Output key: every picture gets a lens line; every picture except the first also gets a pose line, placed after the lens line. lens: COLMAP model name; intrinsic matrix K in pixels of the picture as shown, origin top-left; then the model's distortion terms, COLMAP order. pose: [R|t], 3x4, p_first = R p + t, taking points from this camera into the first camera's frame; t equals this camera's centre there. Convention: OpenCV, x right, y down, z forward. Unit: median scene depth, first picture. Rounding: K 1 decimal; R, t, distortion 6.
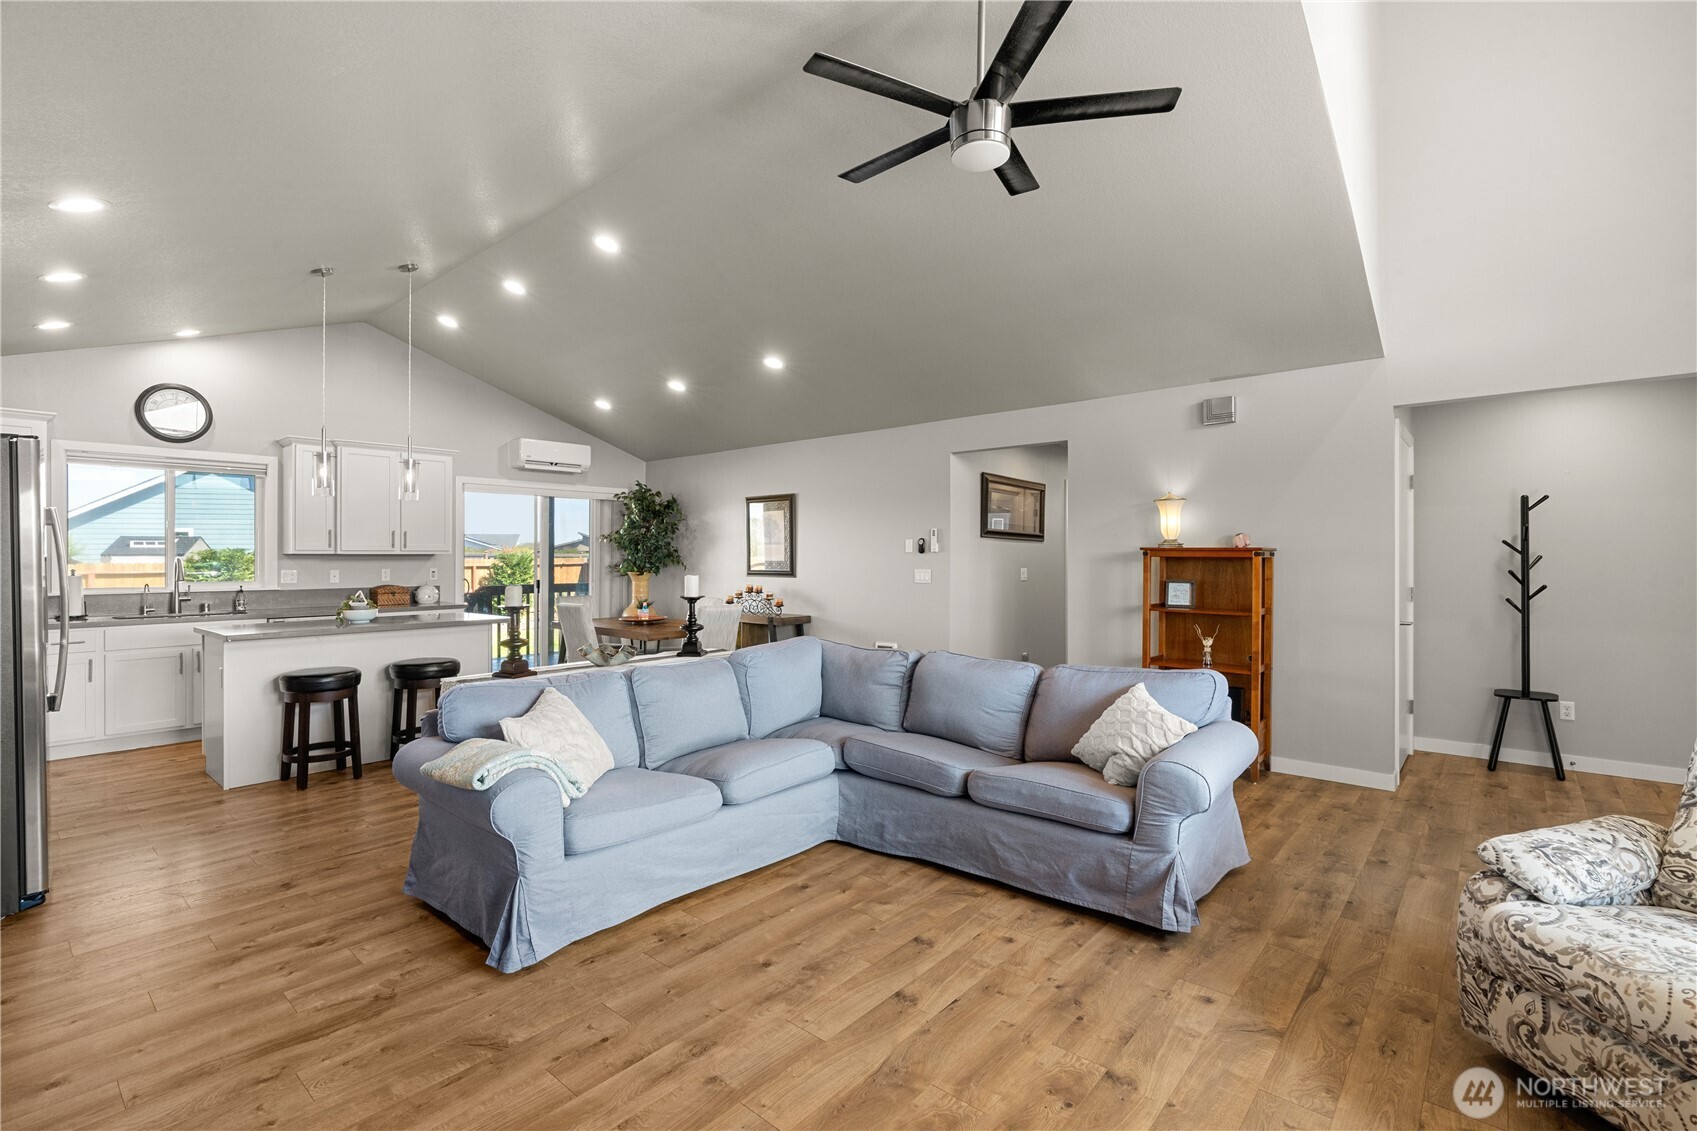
lens RADIAL K [[774.9, 0, 848.3], [0, 774.9, 559.7], [0, 0, 1]] dist [-0.008092, 0.003318]
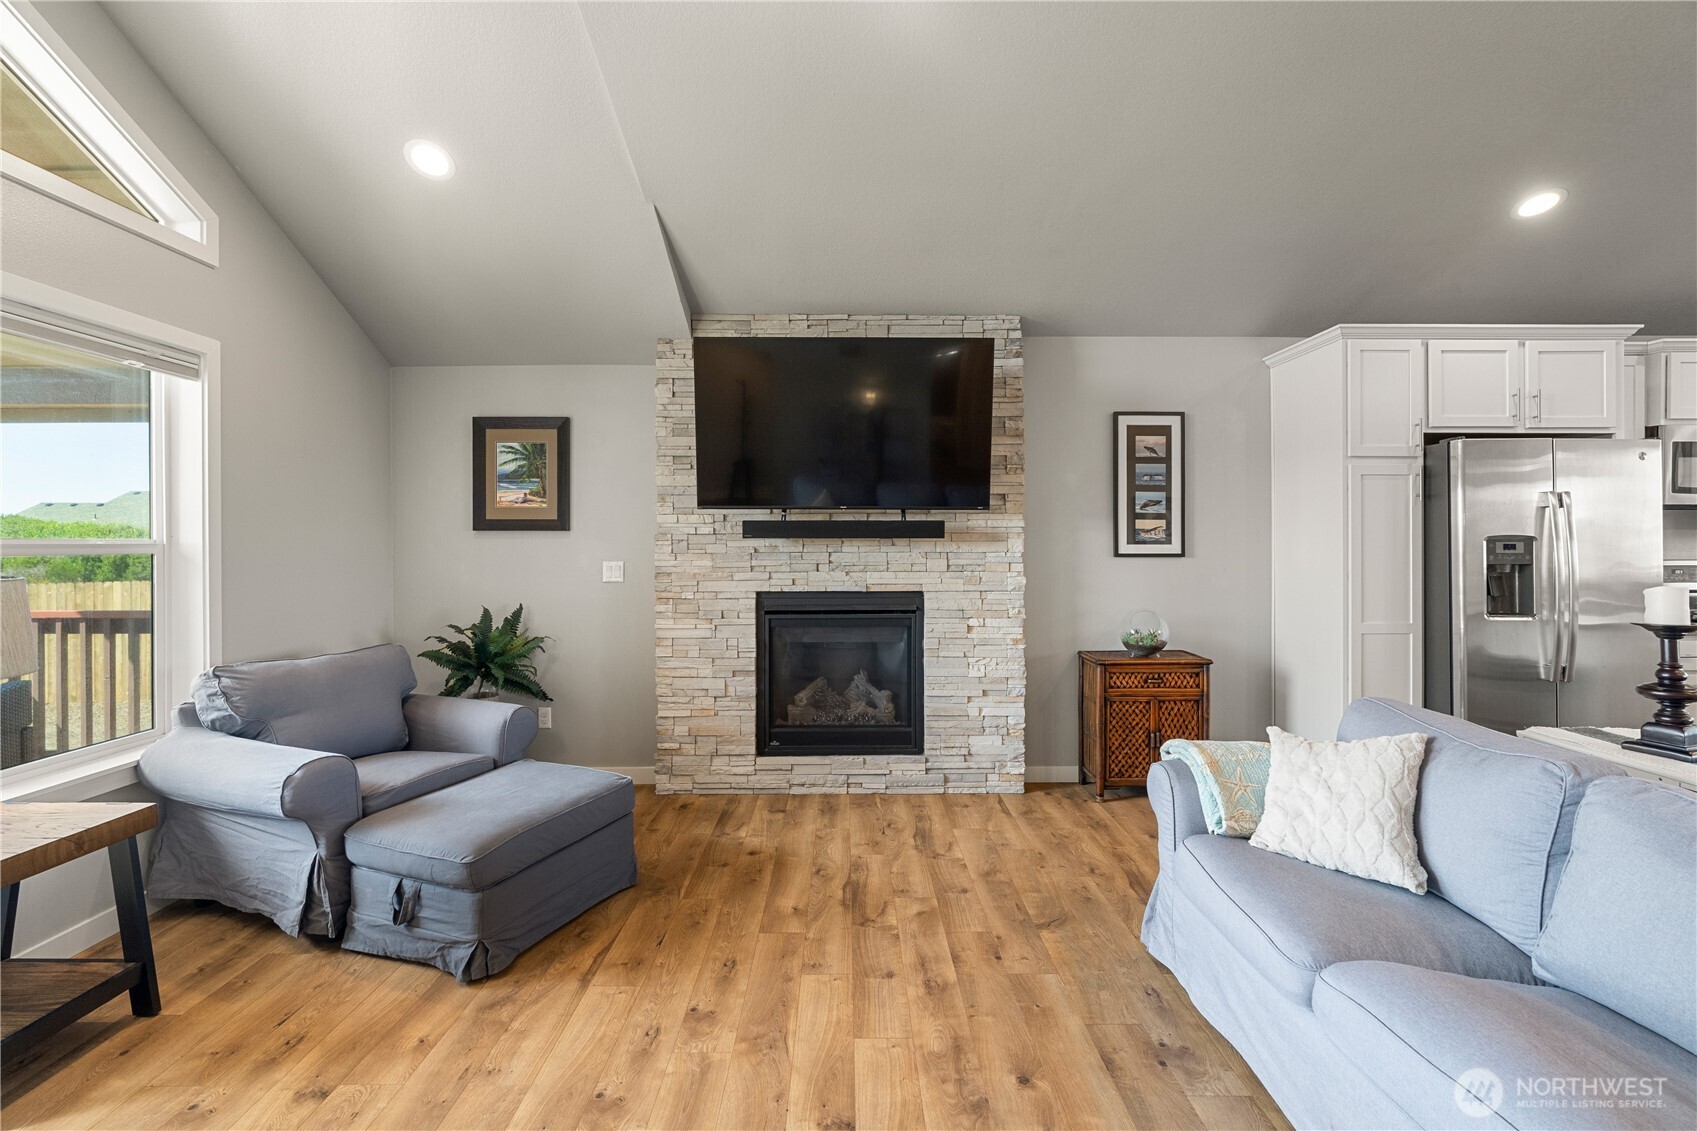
lens RADIAL K [[774.9, 0, 831.1], [0, 774.9, 537.6], [0, 0, 1]] dist [-0.008092, 0.003318]
pose [[-0.768246, -0.001253, -0.640153, 0.396266], [0.002725, 0.999983, -0.005227, 0.002073], [0.640149, -0.005760, -0.768229, 1.120188]]
